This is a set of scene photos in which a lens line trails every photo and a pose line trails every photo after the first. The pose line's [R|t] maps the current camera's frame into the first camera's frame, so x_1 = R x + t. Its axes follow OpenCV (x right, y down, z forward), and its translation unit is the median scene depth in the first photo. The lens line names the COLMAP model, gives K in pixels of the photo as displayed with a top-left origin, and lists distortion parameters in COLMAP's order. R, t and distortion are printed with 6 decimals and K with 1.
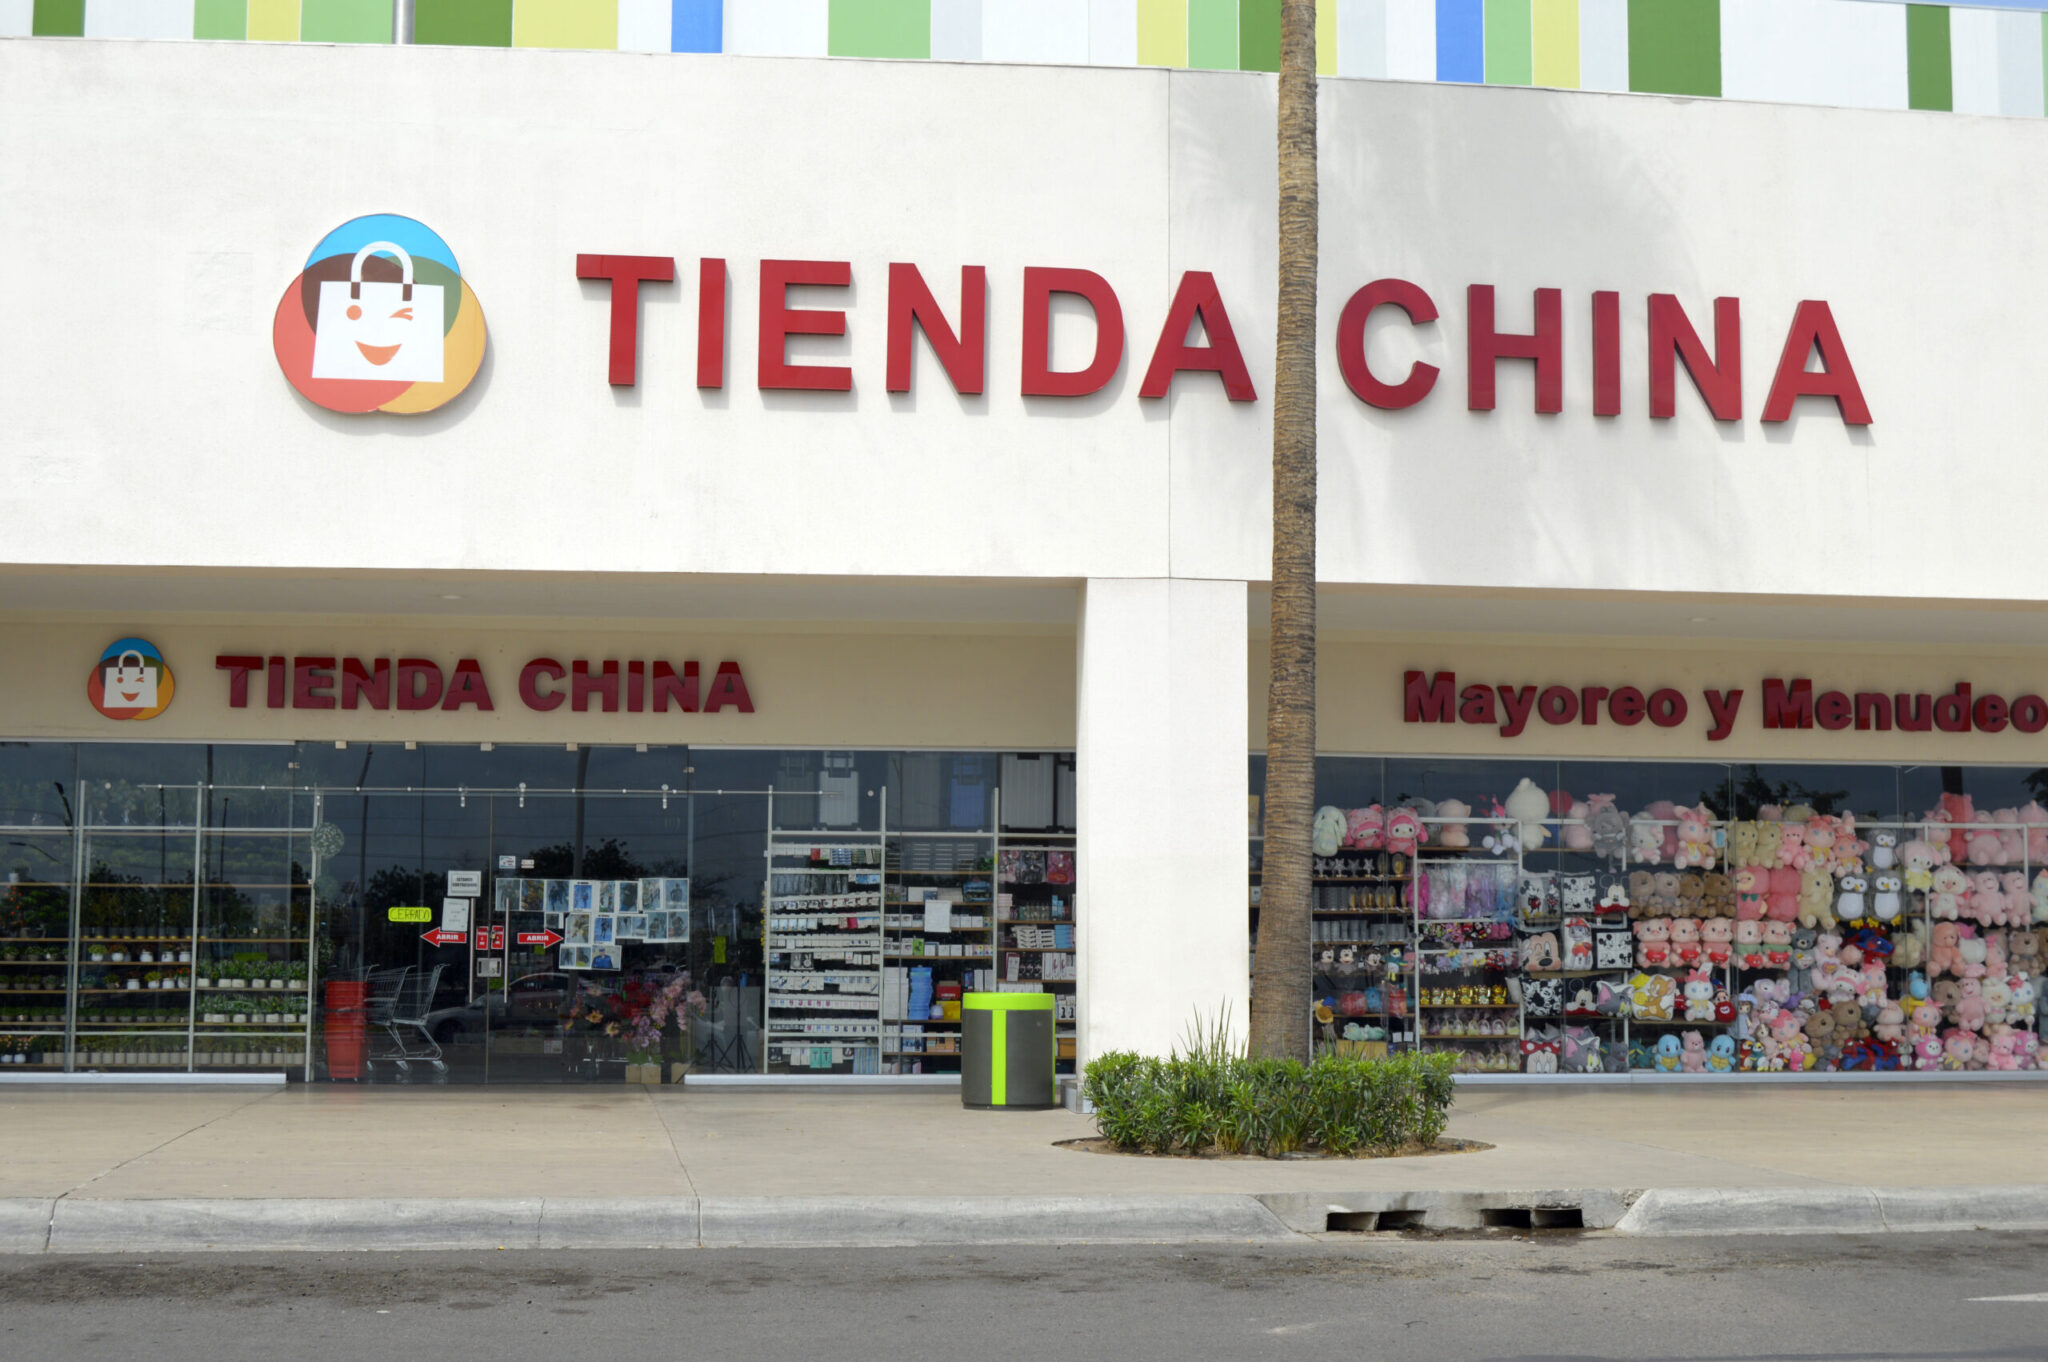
lens RADIAL K [[3007.0, 0, 1026.6], [0, 3007.0, 683.0], [0, 0, 1]] dist [-0.050144, 0.000000]
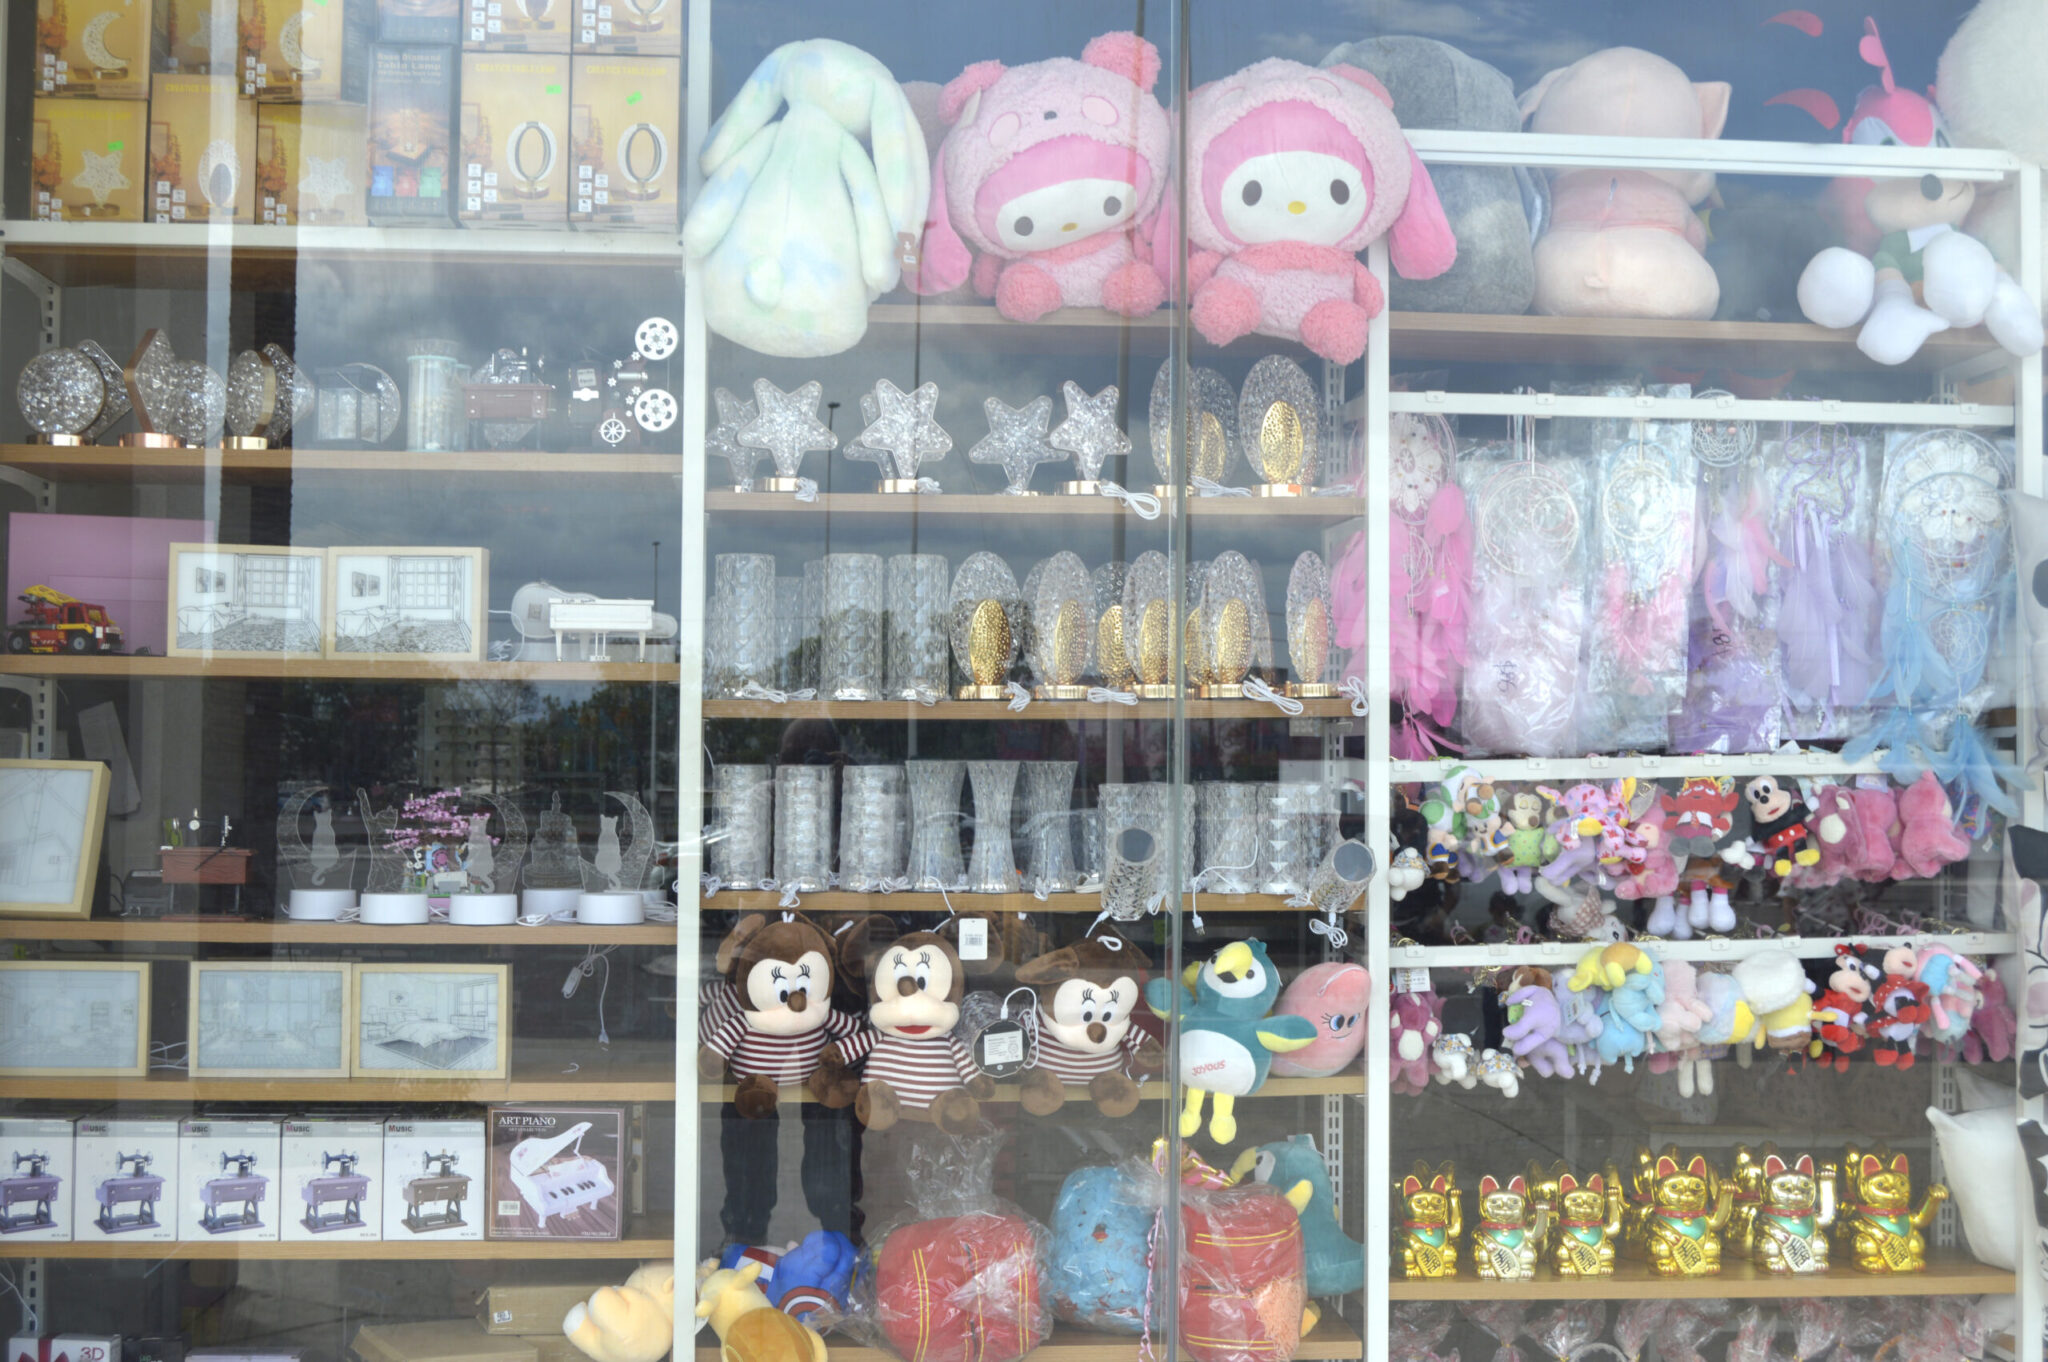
lens RADIAL K [[3007.0, 0, 1022.2], [0, 3007.0, 678.4], [0, 0, 1]] dist [-0.050144, 0.000000]
pose [[0.996238, 0.003662, -0.086580, 0.124450], [0.001186, 0.998437, 0.055873, 0.065253], [0.086649, -0.055766, 0.994677, 0.837149]]
